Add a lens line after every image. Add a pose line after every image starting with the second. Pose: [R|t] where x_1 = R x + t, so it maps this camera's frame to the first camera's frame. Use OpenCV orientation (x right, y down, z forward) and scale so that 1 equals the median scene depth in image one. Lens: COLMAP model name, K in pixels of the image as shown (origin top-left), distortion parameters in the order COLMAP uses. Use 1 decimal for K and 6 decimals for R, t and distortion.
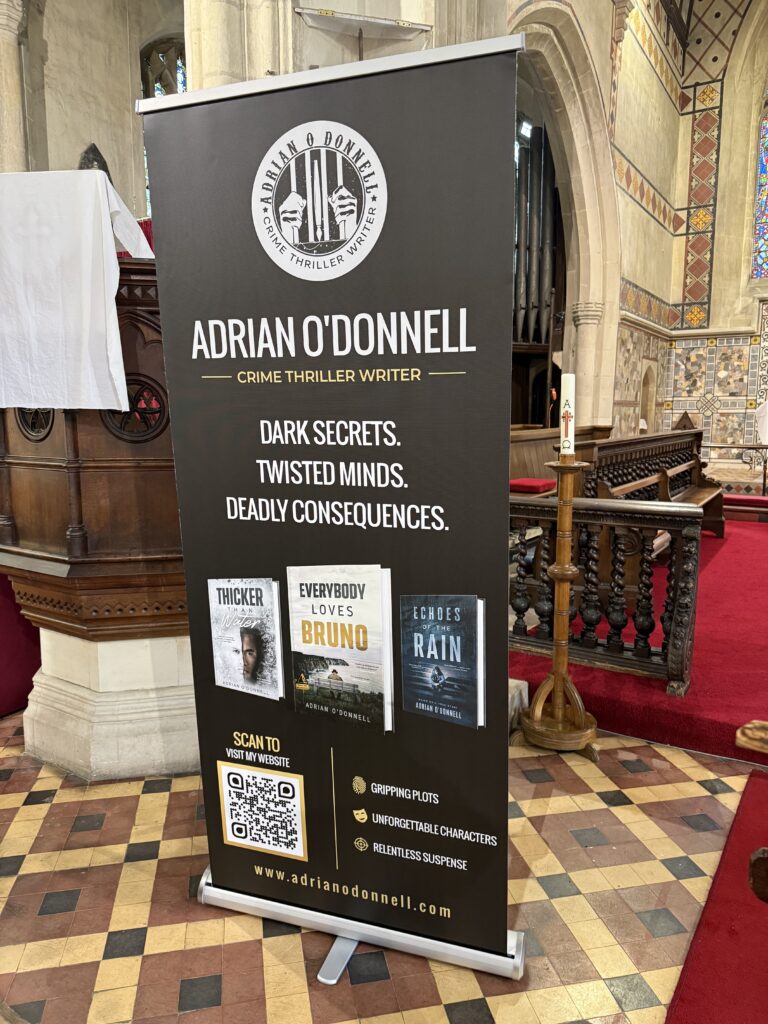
lens RADIAL K [[719.9, 0, 384.0], [0, 719.9, 512.0], [0, 0, 1]] dist [0.073482, -0.072301]
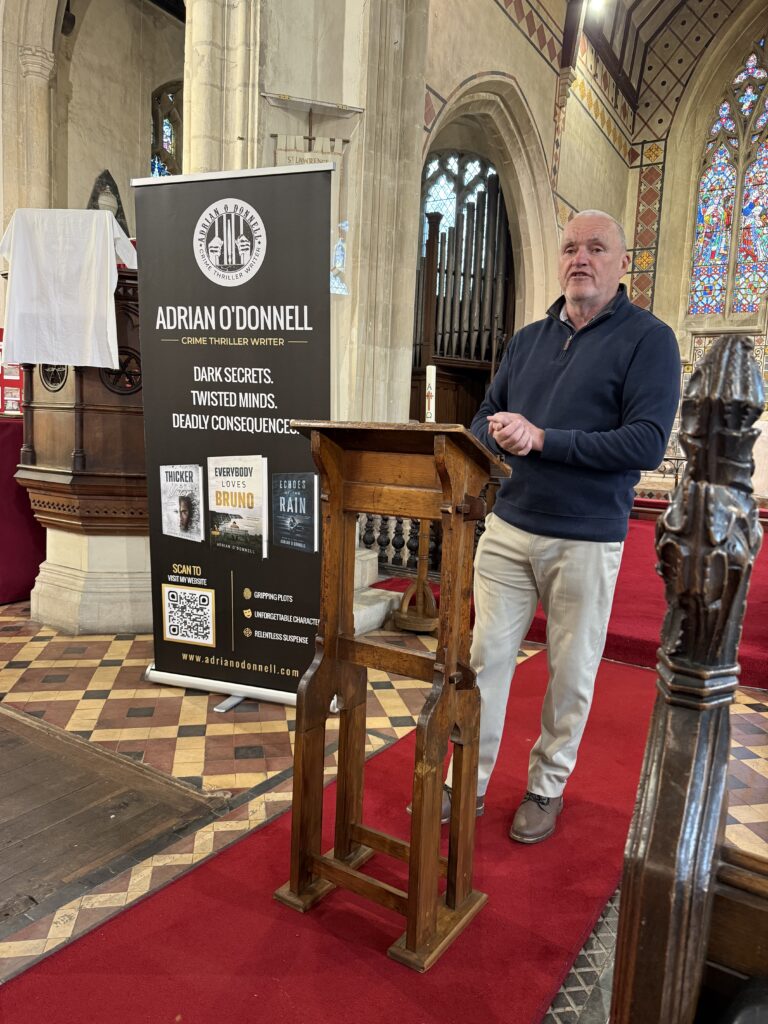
lens RADIAL K [[713.7, 0, 384.6], [0, 713.7, 507.3], [0, 0, 1]] dist [0.102083, -0.127373]
pose [[0.998931, 0.045173, 0.009779, 0.171428], [-0.044826, 0.998444, -0.033173, 0.149563], [-0.011262, 0.032699, 0.999402, -0.429198]]
